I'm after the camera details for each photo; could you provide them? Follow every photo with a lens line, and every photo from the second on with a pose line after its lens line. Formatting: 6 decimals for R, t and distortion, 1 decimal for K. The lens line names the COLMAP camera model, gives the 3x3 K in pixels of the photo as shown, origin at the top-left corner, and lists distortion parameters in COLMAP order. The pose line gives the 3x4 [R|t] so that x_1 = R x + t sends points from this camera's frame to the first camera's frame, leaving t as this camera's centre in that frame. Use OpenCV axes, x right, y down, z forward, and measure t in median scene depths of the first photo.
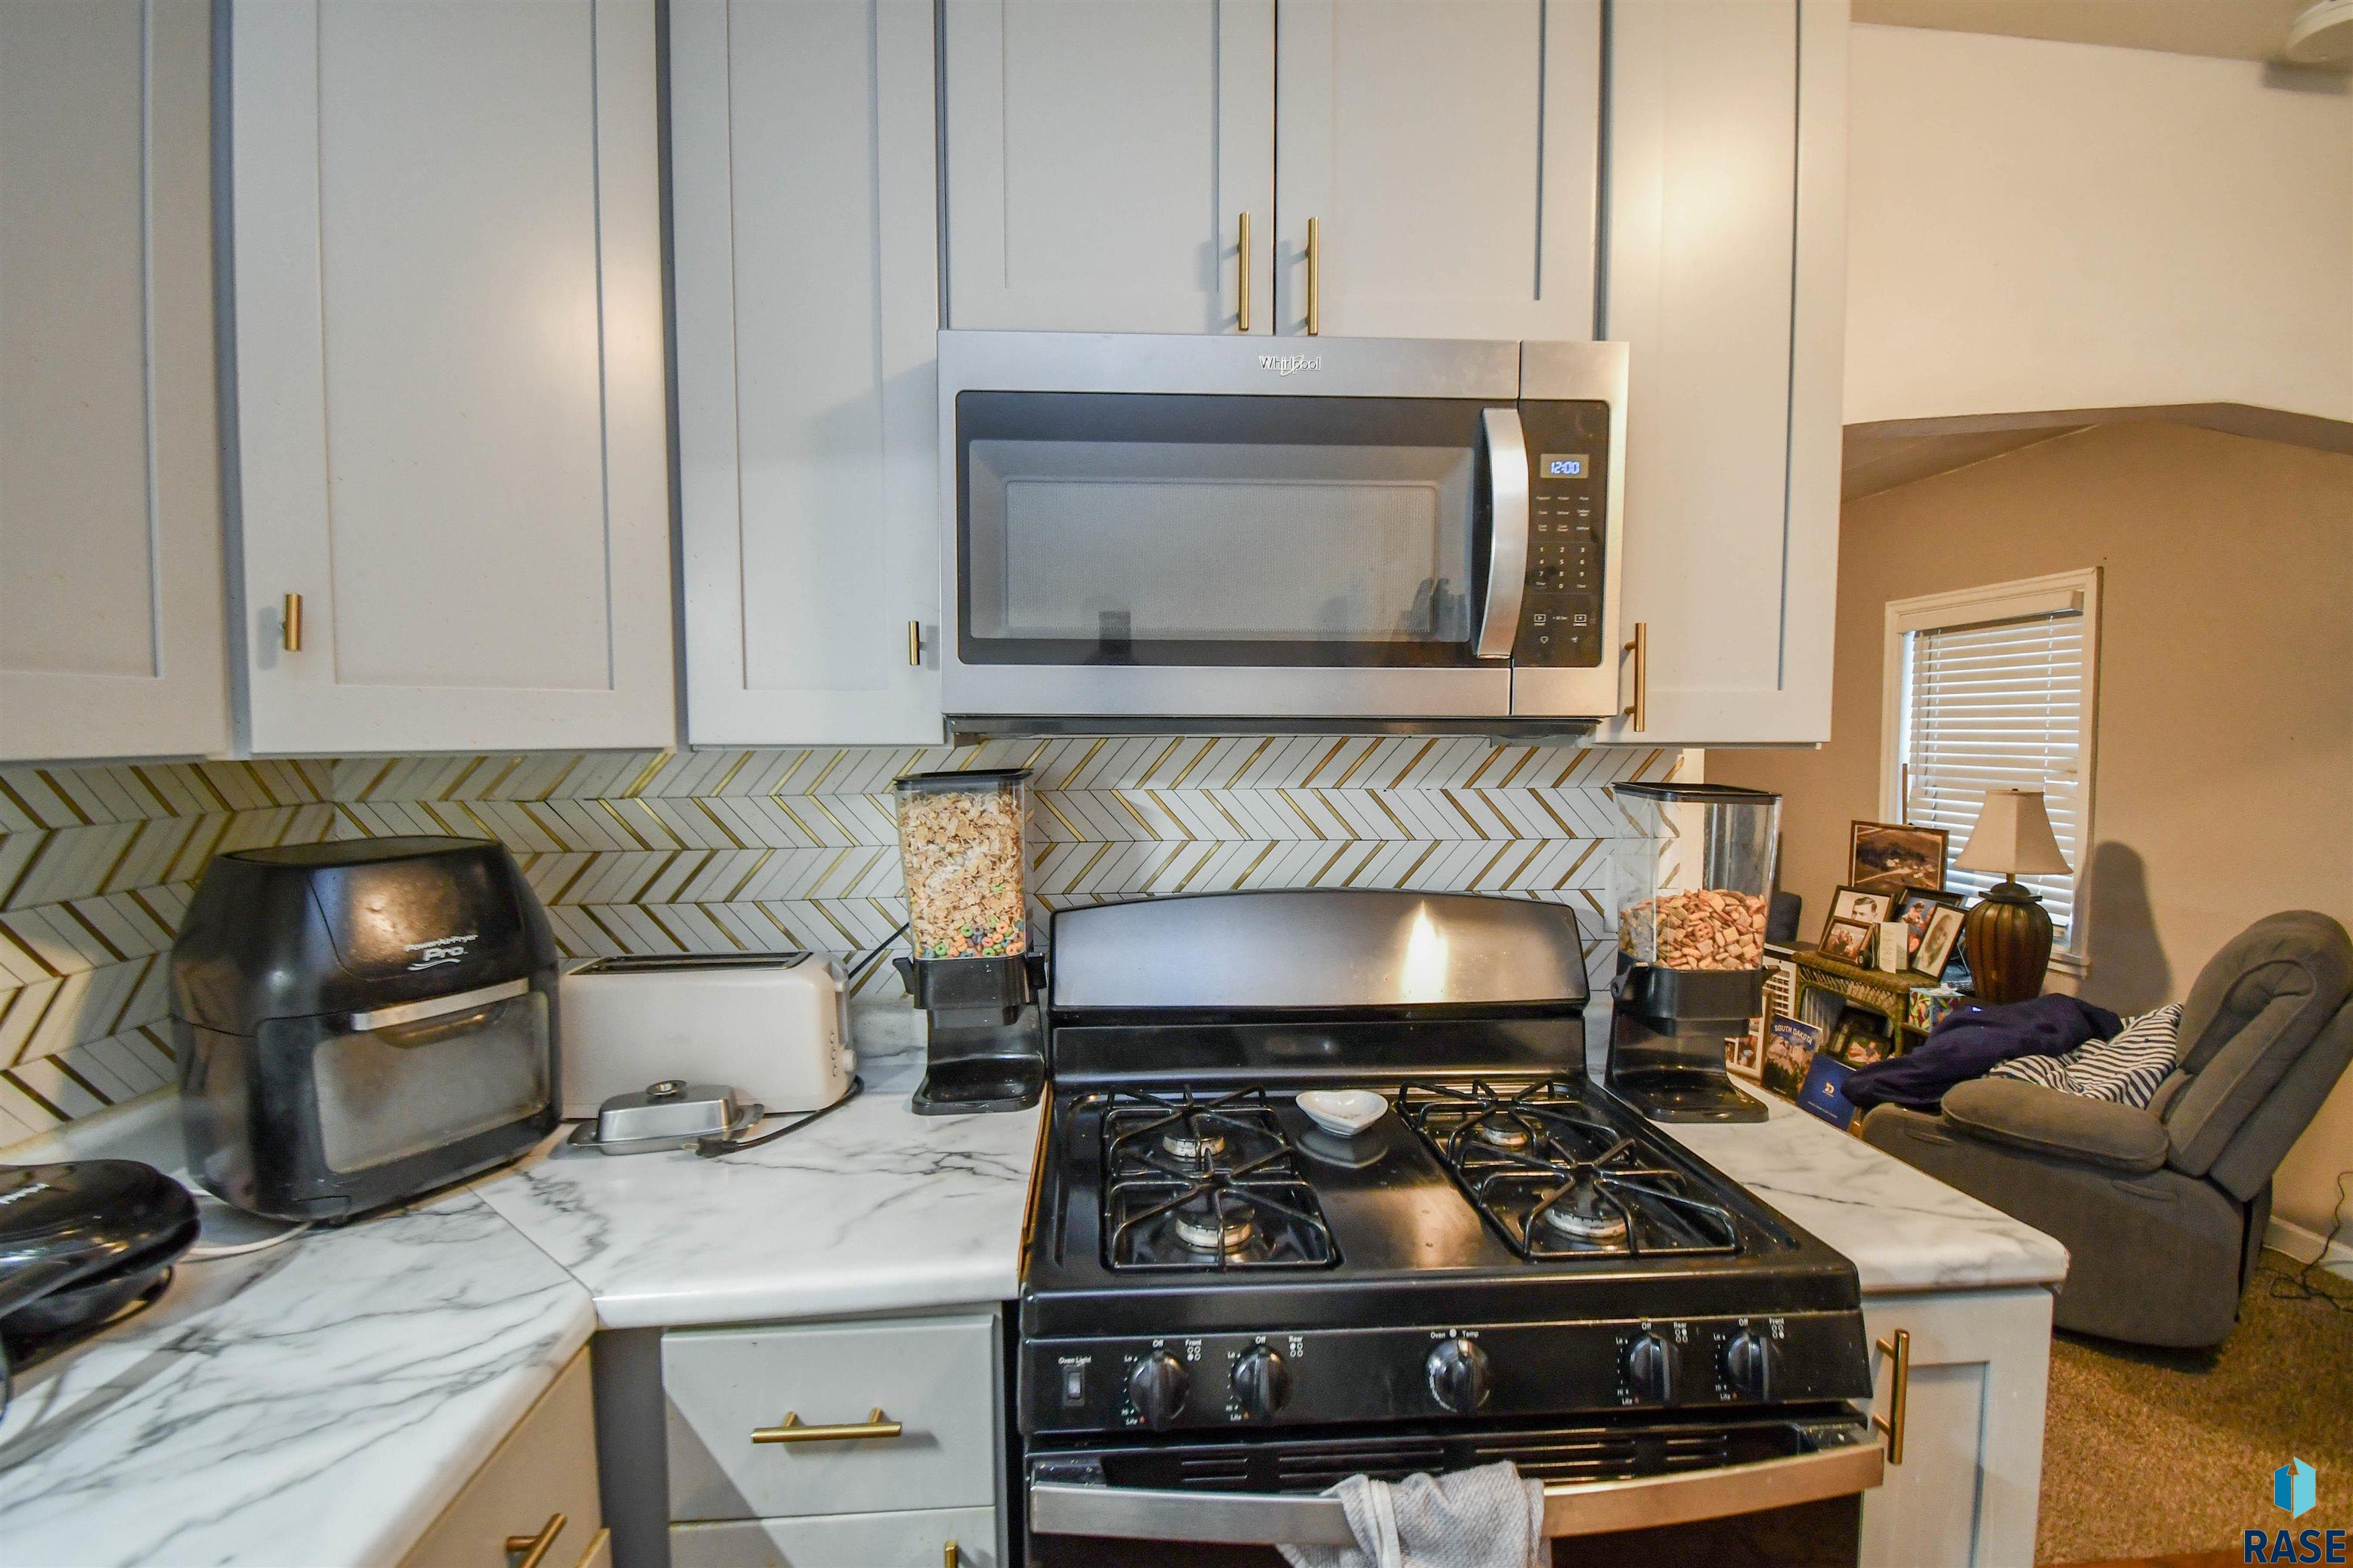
lens RADIAL K [[1026.9, 0, 1163.7], [0, 1026.9, 788.8], [0, 0, 1]] dist [0.018681, -0.024593]
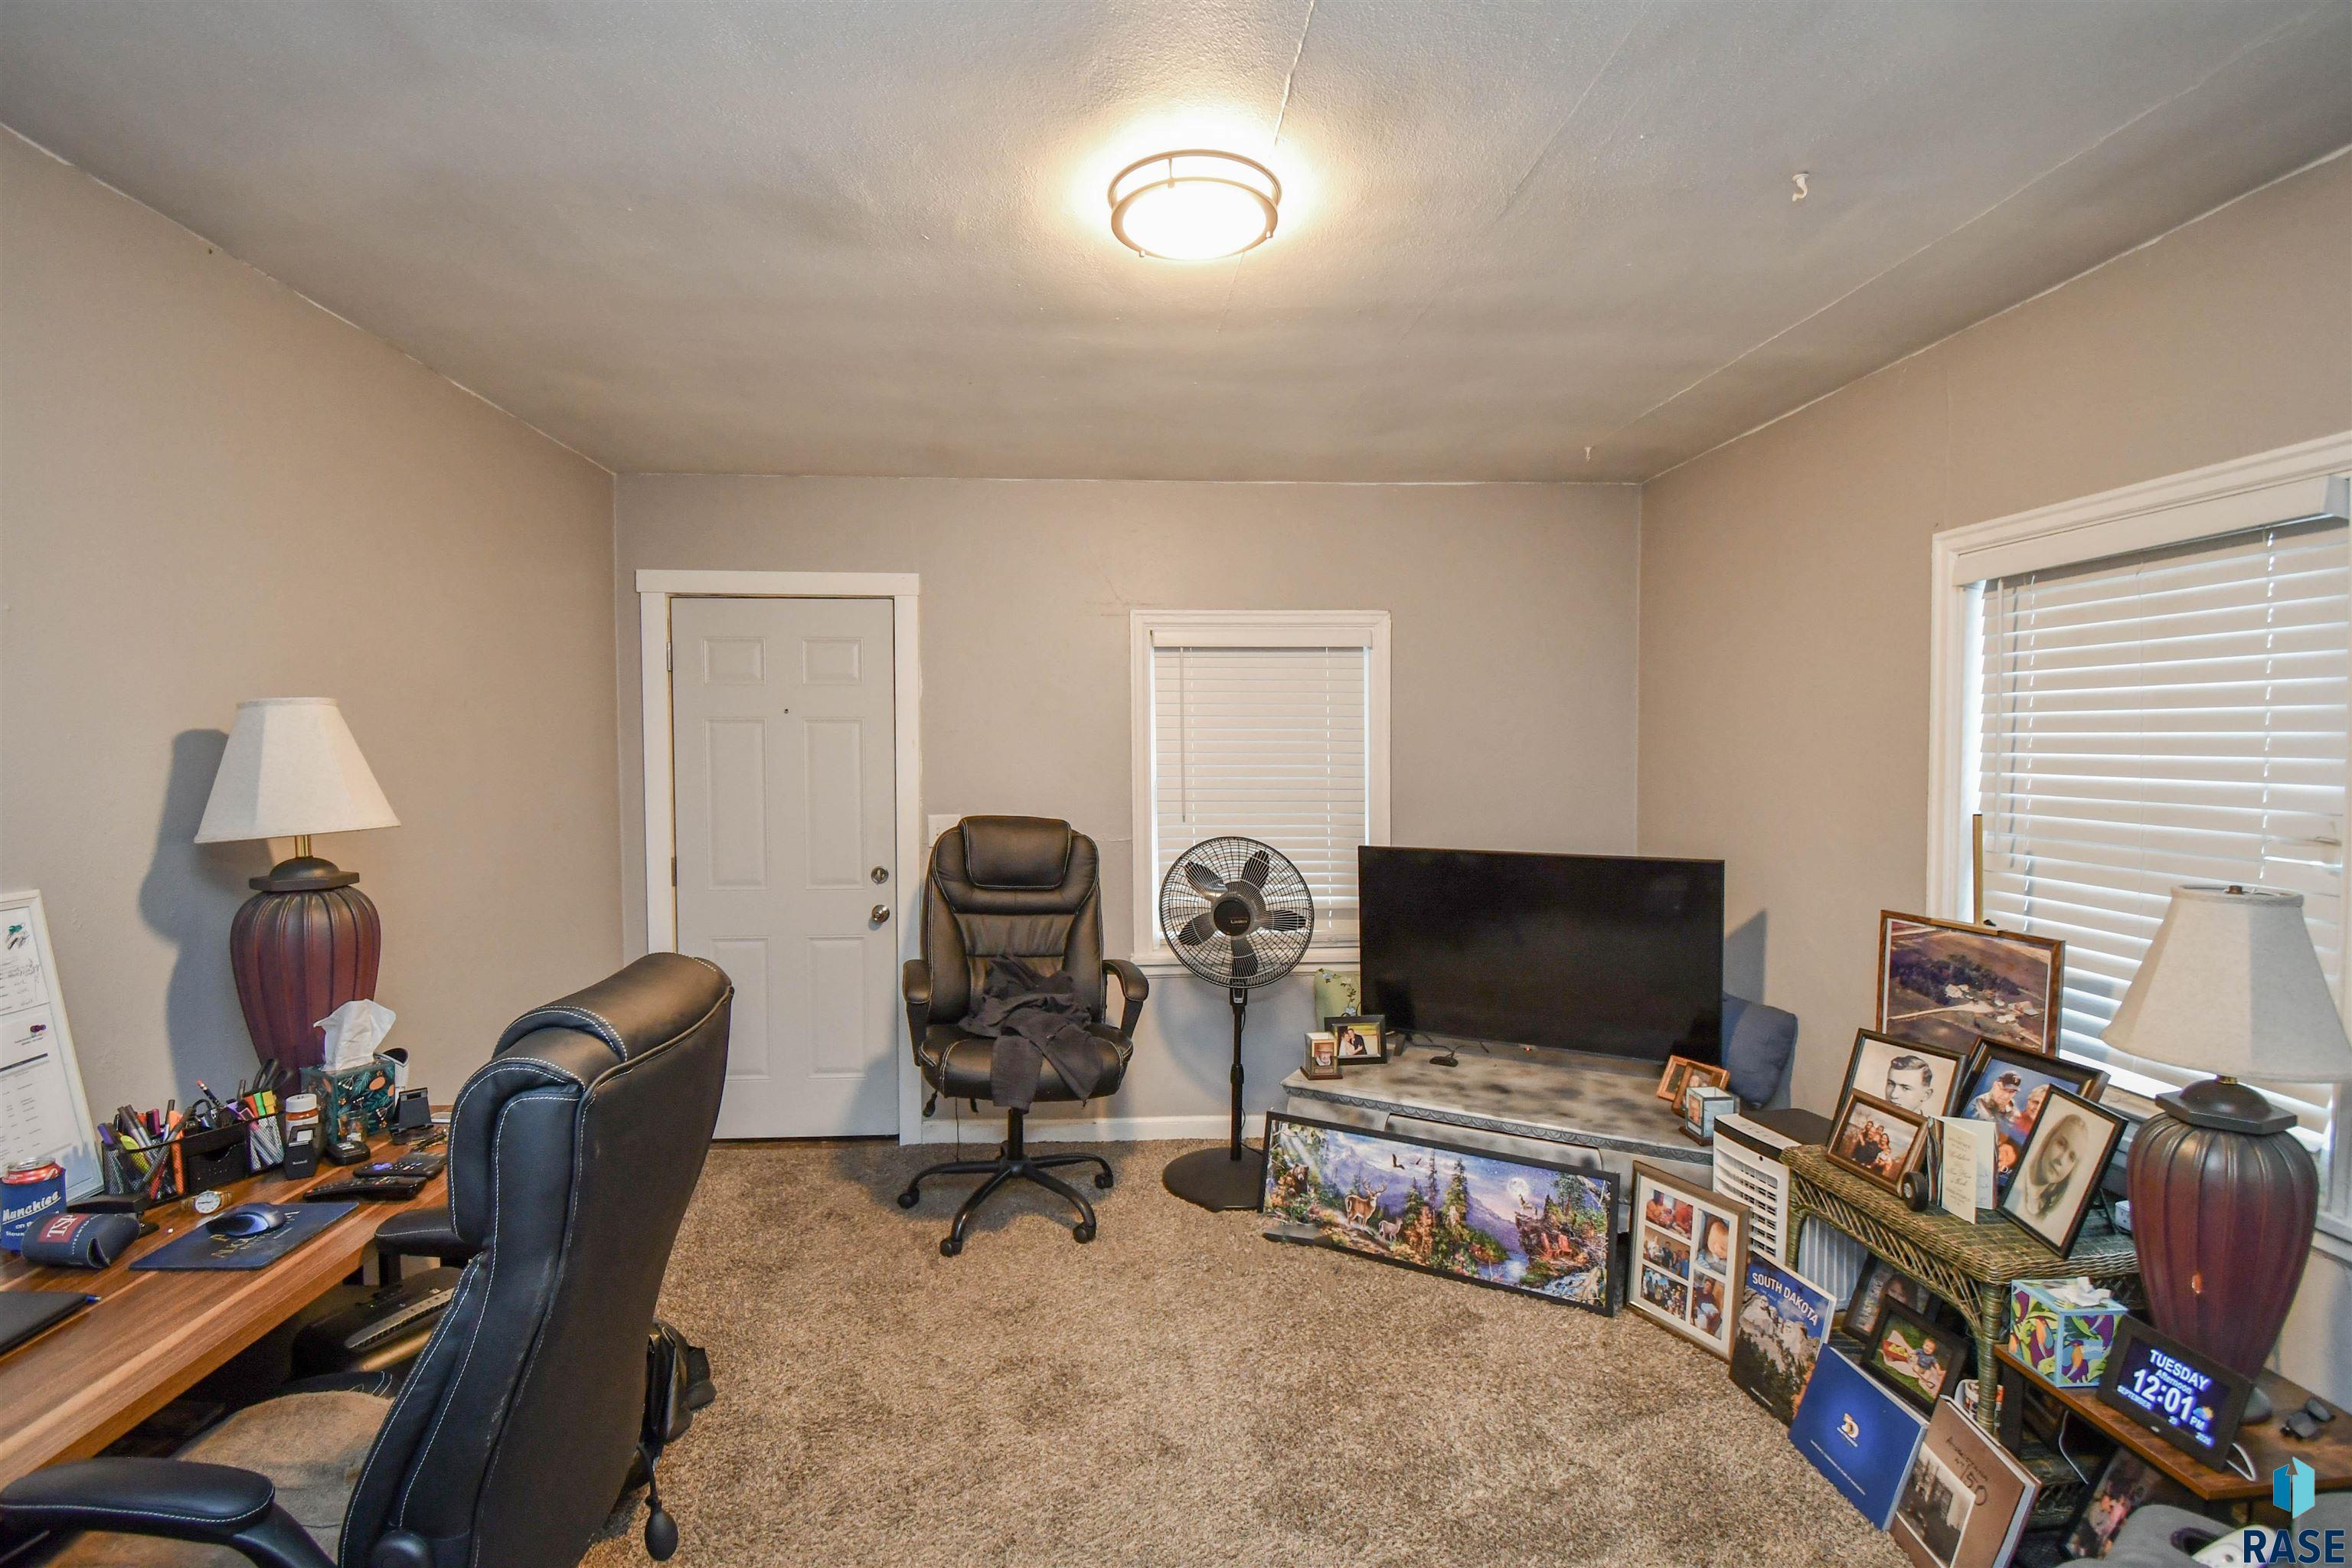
lens RADIAL K [[1063.1, 0, 1151.7], [0, 1063.1, 788.6], [0, 0, 1]] dist [0.026255, -0.028471]
pose [[0.999942, -0.006470, 0.008565, 0.270050], [0.006567, 0.999913, -0.011453, -0.035235], [-0.008490, 0.011509, 0.999898, 0.428415]]
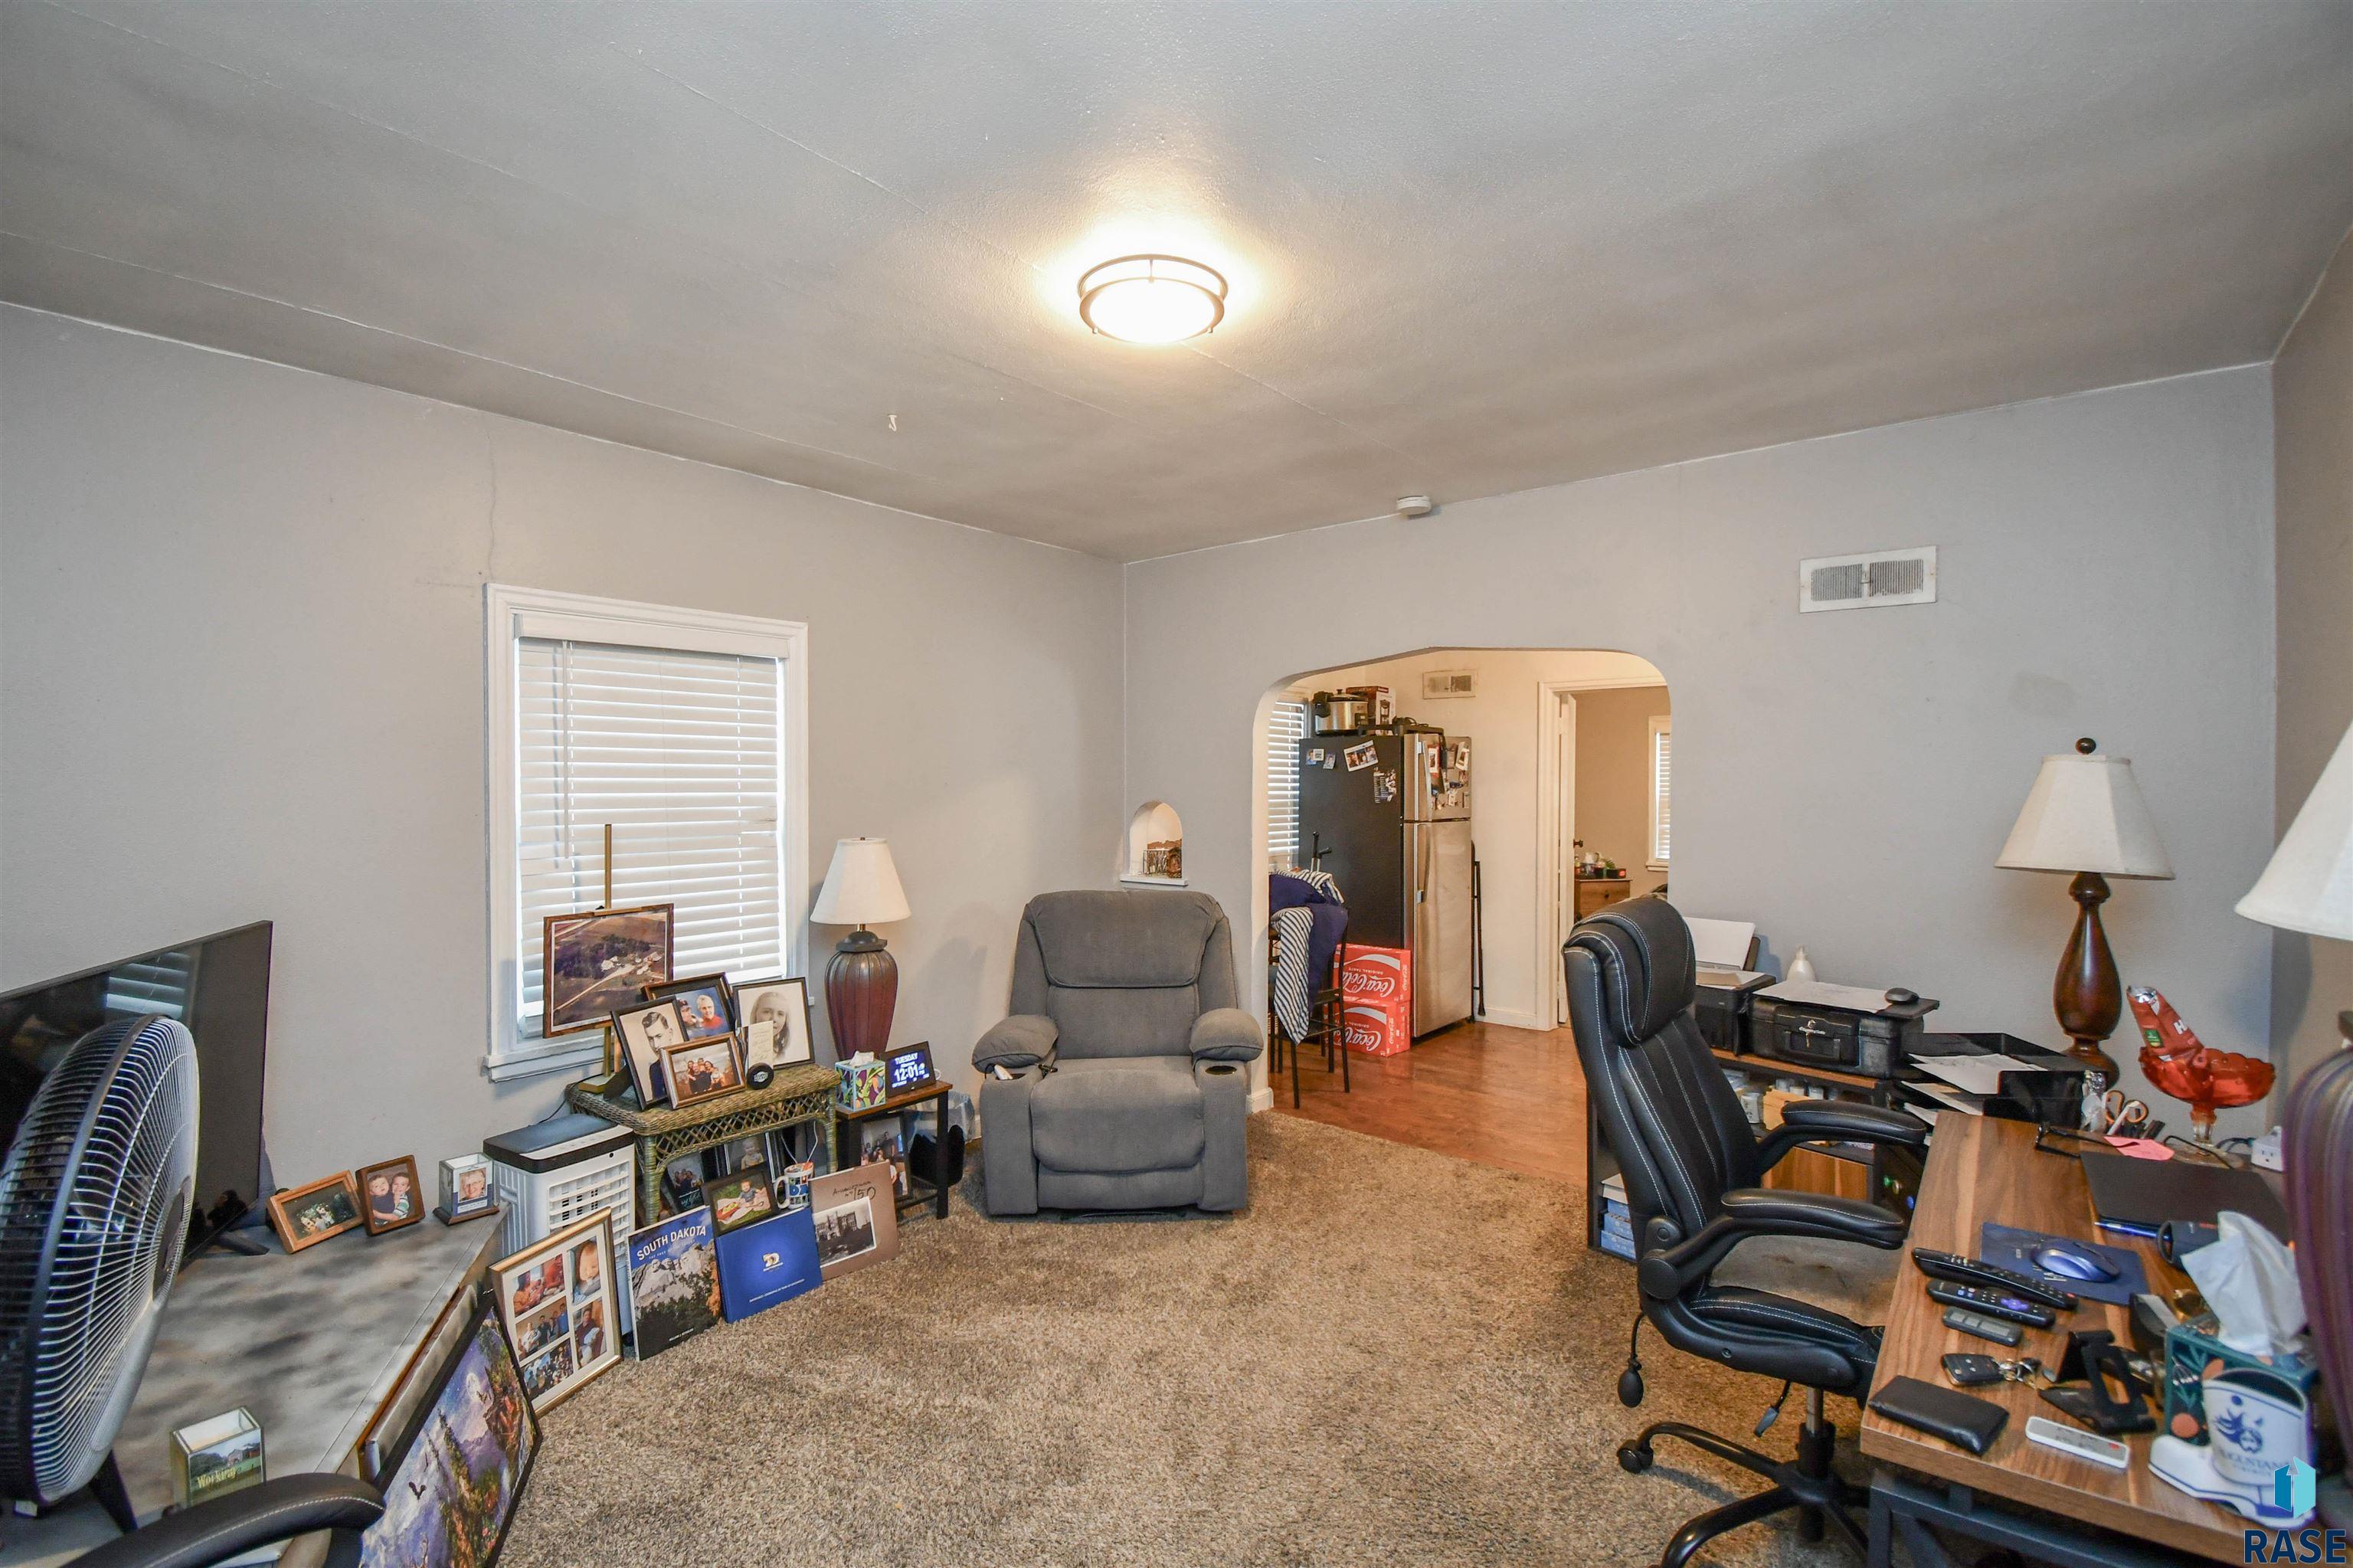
lens RADIAL K [[1063.6, 0, 1152.2], [0, 1063.6, 788.6], [0, 0, 1]] dist [0.026255, -0.028471]
pose [[-0.741573, -0.010146, 0.670795, -0.071410], [0.032954, 0.998128, 0.051529, -0.077012], [-0.670062, 0.060318, -0.739850, 1.314434]]
